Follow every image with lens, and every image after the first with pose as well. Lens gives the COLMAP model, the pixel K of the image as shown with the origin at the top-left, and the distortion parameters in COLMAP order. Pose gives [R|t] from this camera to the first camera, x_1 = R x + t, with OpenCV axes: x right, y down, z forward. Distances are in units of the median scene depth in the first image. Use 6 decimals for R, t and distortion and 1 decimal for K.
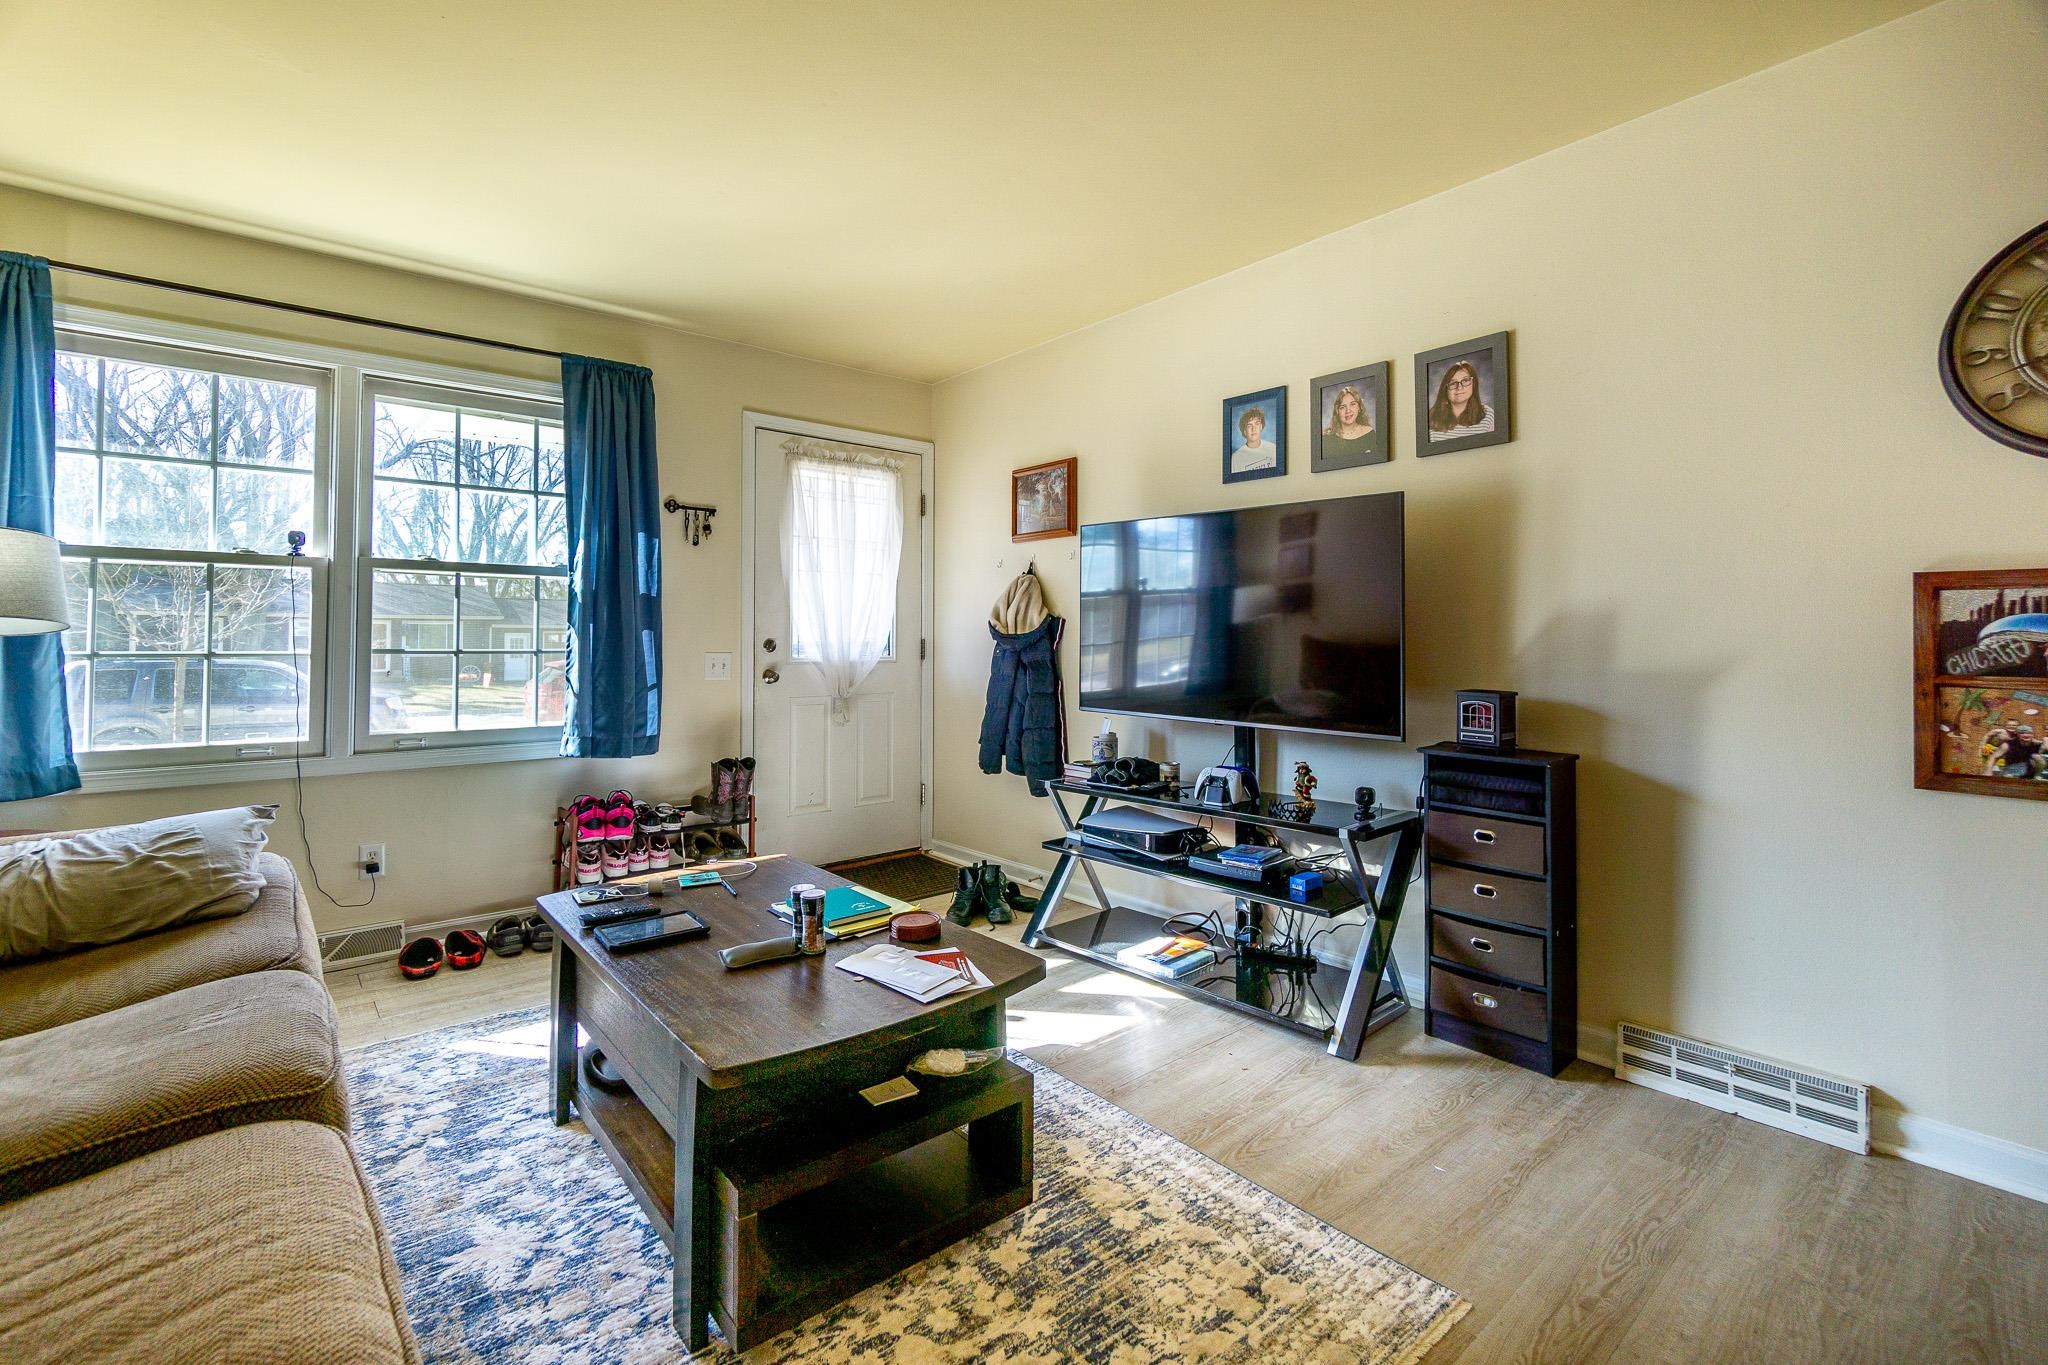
lens RADIAL K [[909.8, 0, 1022.1], [0, 909.8, 628.2], [0, 0, 1]] dist [-0.001312, 0.000198]
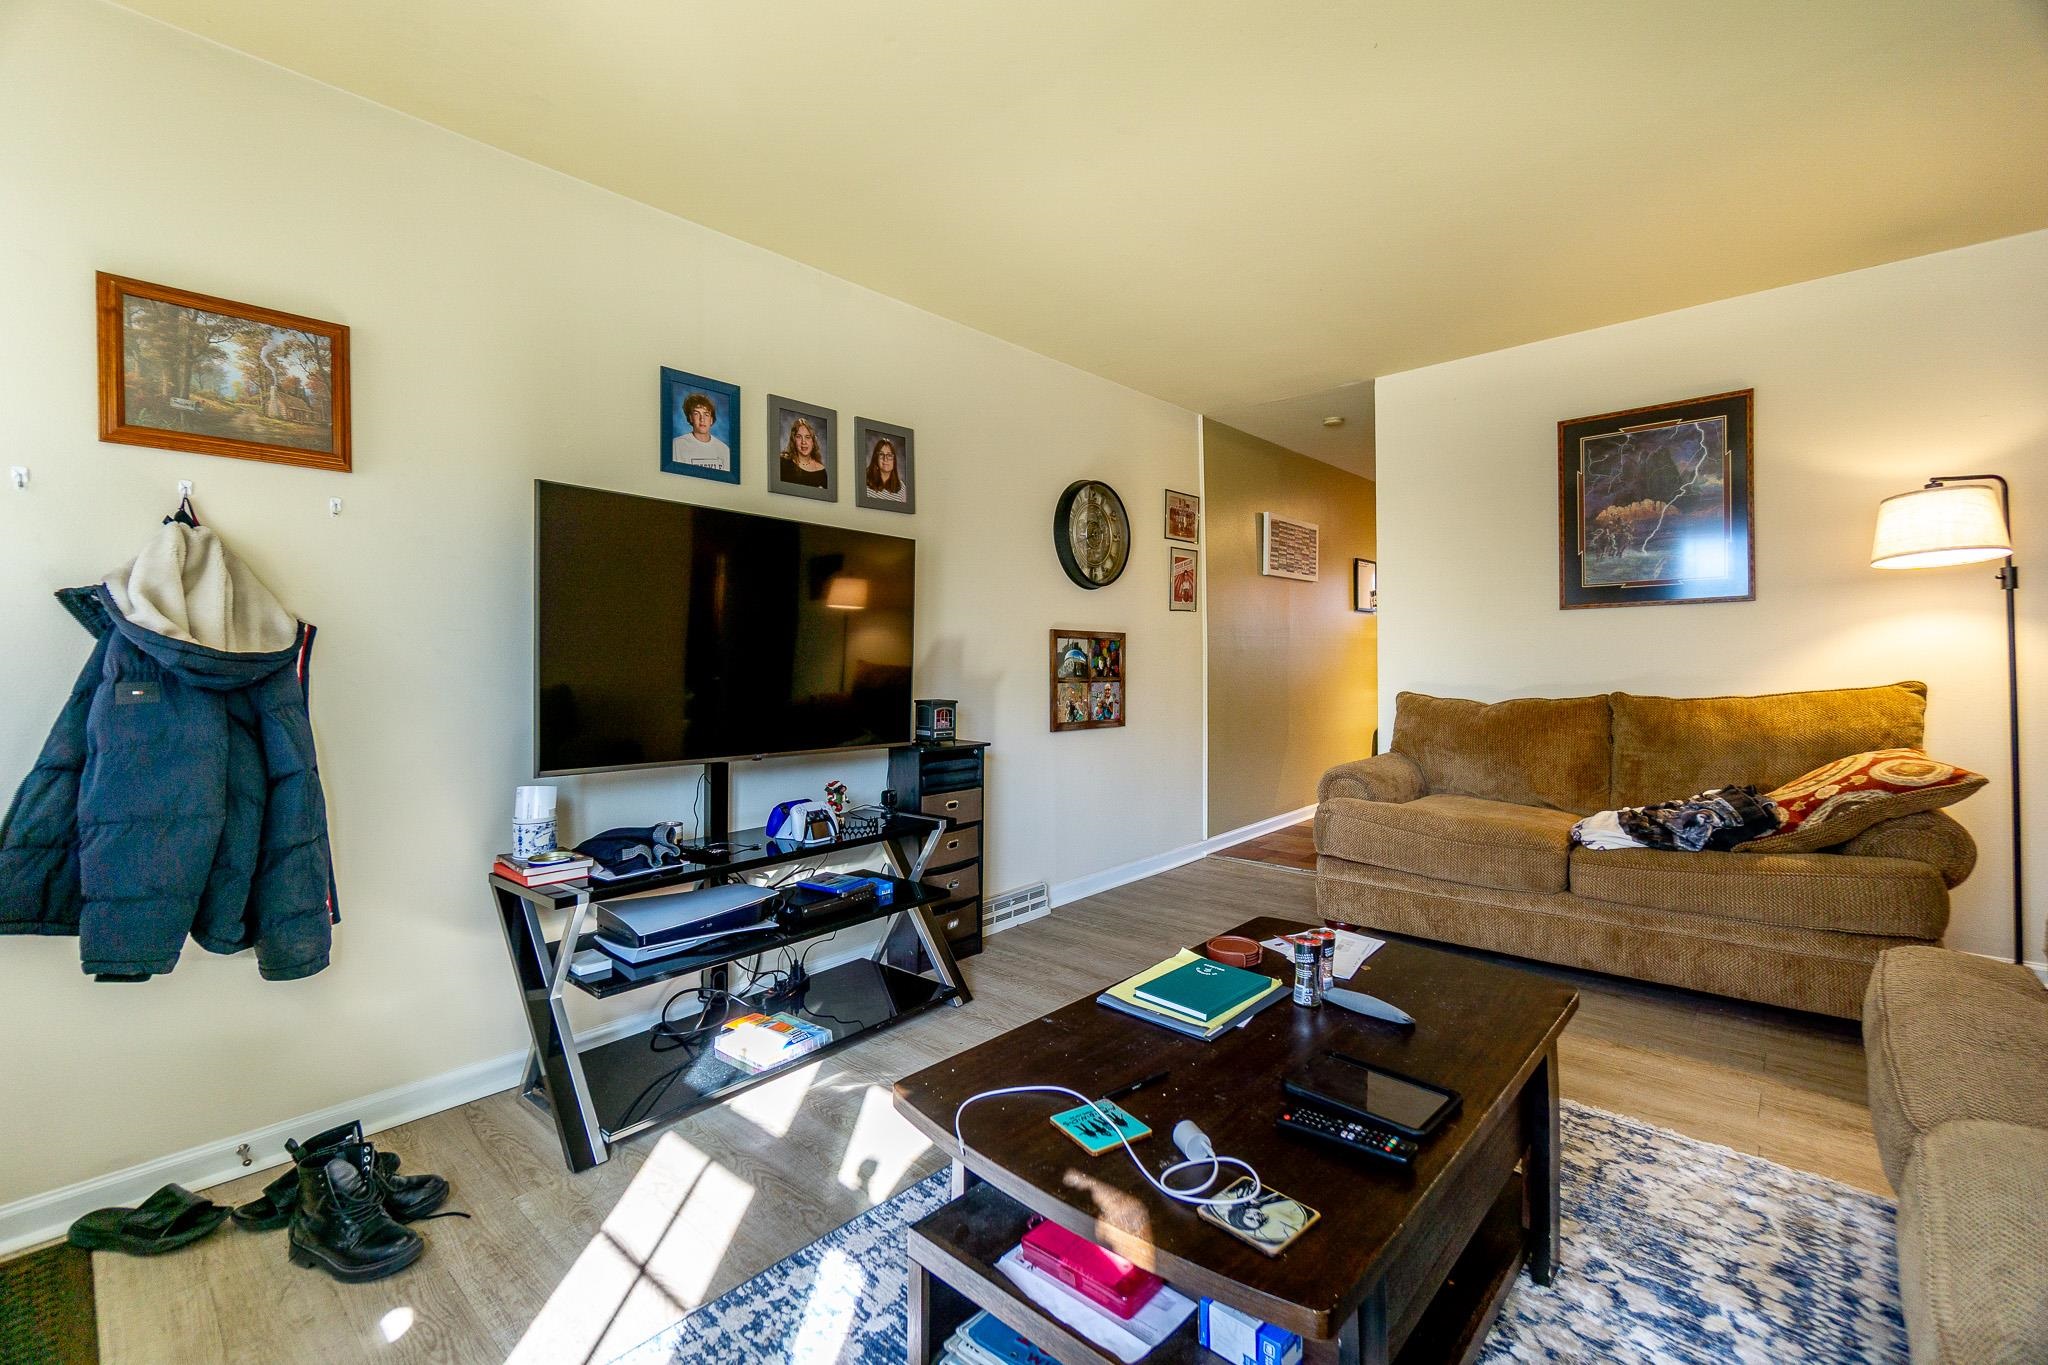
lens RADIAL K [[891.2, 0, 985.2], [0, 891.2, 685.0], [0, 0, 1]] dist [0.001862, 0.000739]
pose [[-0.108725, -0.025937, 0.993733, -0.767852], [-0.008138, 0.999649, 0.025201, 0.011980], [-0.994039, -0.005347, -0.108897, 1.016263]]
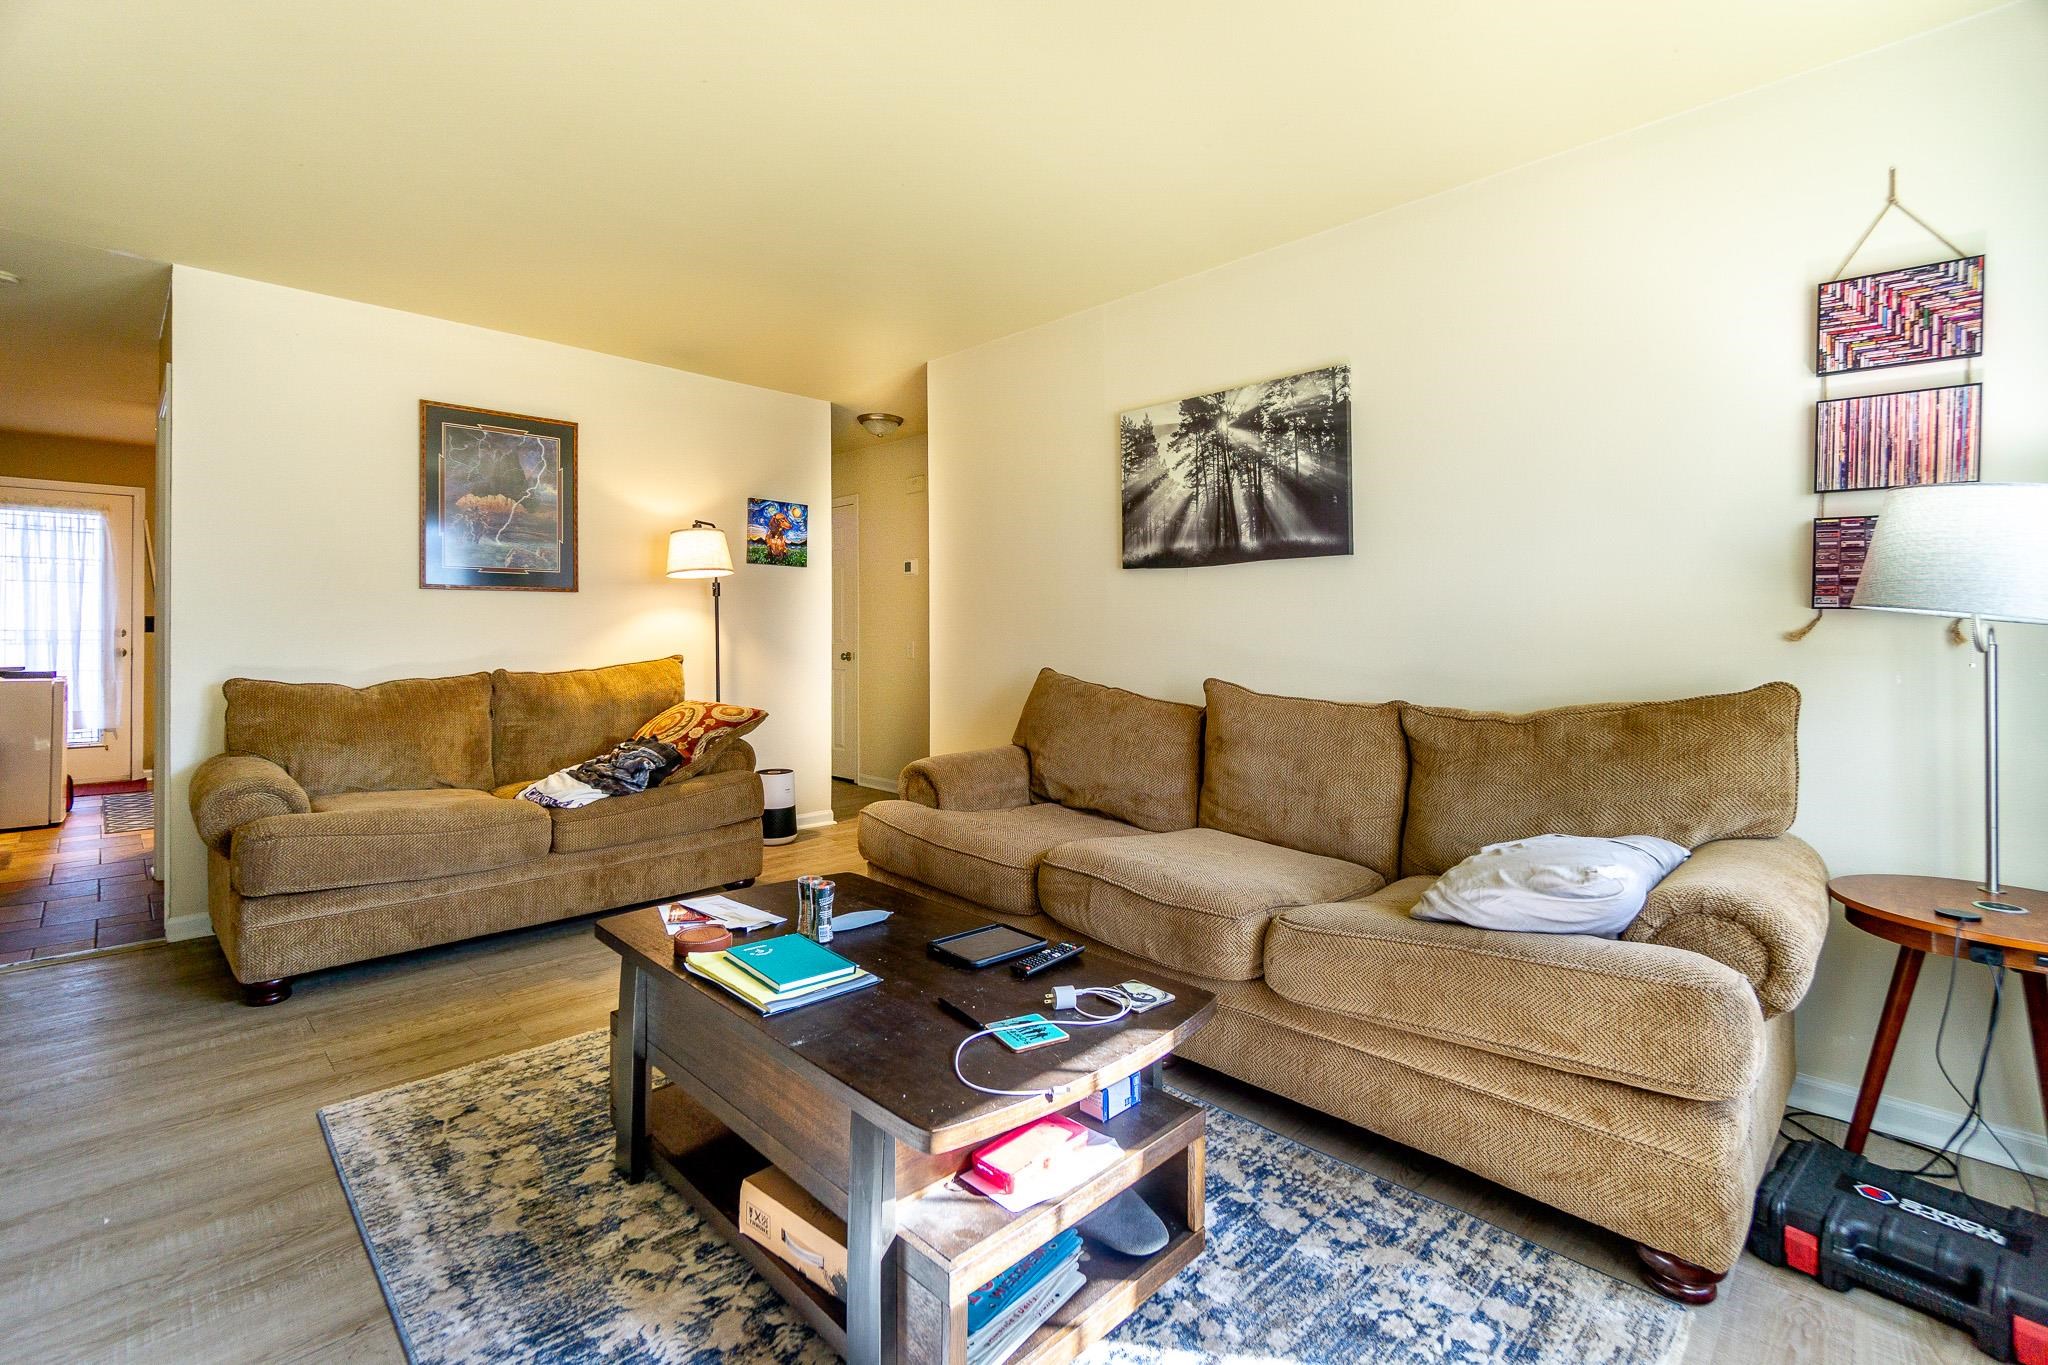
lens RADIAL K [[909.8, 0, 1022.1], [0, 909.8, 628.2], [0, 0, 1]] dist [-0.001312, 0.000198]
pose [[-0.996349, -0.002212, -0.085350, -0.270959], [0.000109, 0.999630, -0.027187, 0.022437], [0.085378, -0.027097, -0.995980, 1.459369]]
